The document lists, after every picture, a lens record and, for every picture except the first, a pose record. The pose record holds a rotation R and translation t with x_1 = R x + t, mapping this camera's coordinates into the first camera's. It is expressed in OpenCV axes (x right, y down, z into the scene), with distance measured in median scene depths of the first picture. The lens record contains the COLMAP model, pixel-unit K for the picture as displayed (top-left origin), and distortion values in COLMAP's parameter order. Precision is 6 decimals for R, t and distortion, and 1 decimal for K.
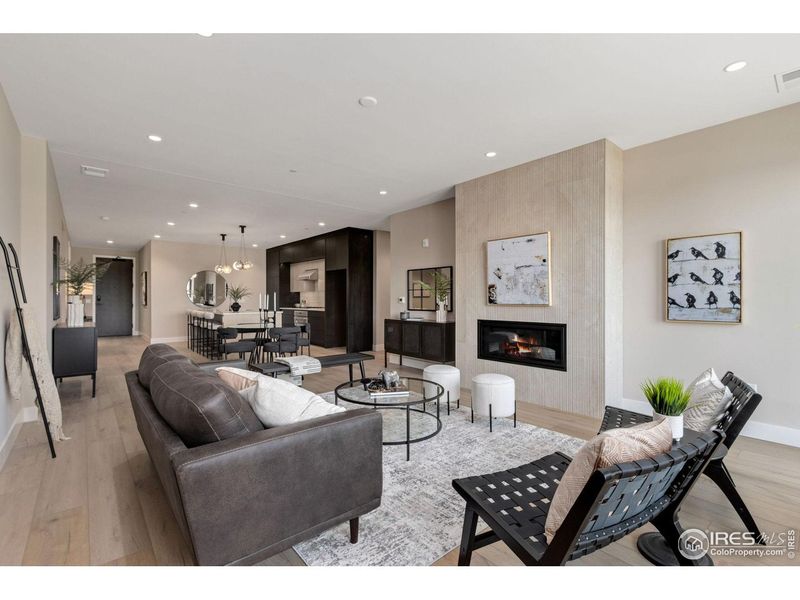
lens RADIAL K [[369.6, 0, 398.9], [0, 369.6, 298.5], [0, 0, 1]] dist [-0.002714, -0.000554]
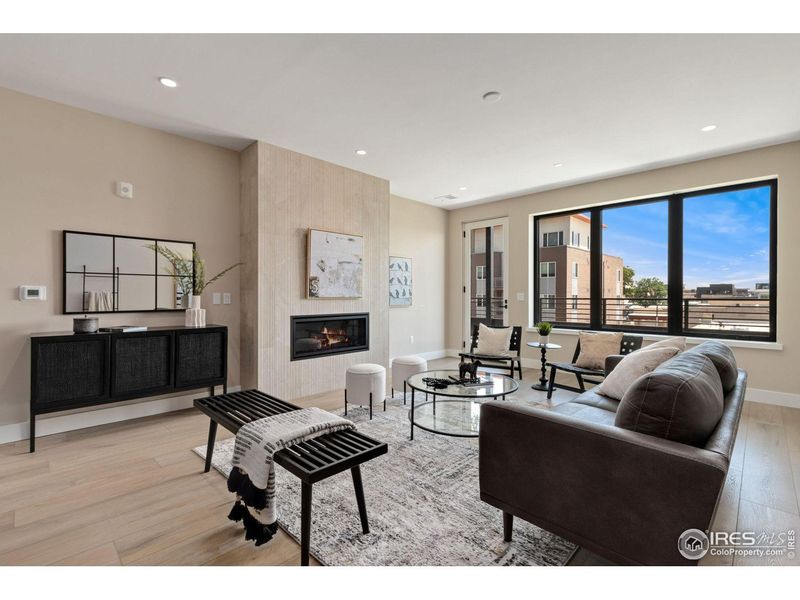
lens RADIAL K [[369.6, 0, 397.8], [0, 369.6, 297.9], [0, 0, 1]] dist [-0.002714, -0.000554]
pose [[-0.092260, -0.001610, 0.995734, -0.688009], [0.004116, 0.999990, 0.001998, 0.015079], [-0.995726, 0.004282, -0.092252, 0.861248]]
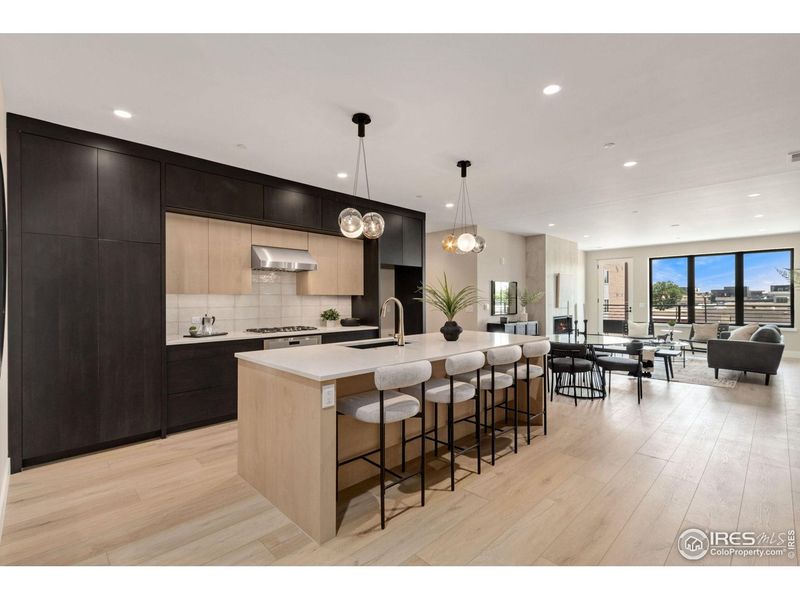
lens RADIAL K [[369.6, 0, 401.8], [0, 369.6, 300.1], [0, 0, 1]] dist [-0.002714, -0.000554]
pose [[-0.077411, 0.005380, 0.996985, -1.530975], [0.011015, 0.999929, -0.004541, -0.021649], [-0.996938, 0.010631, -0.077464, 1.918722]]
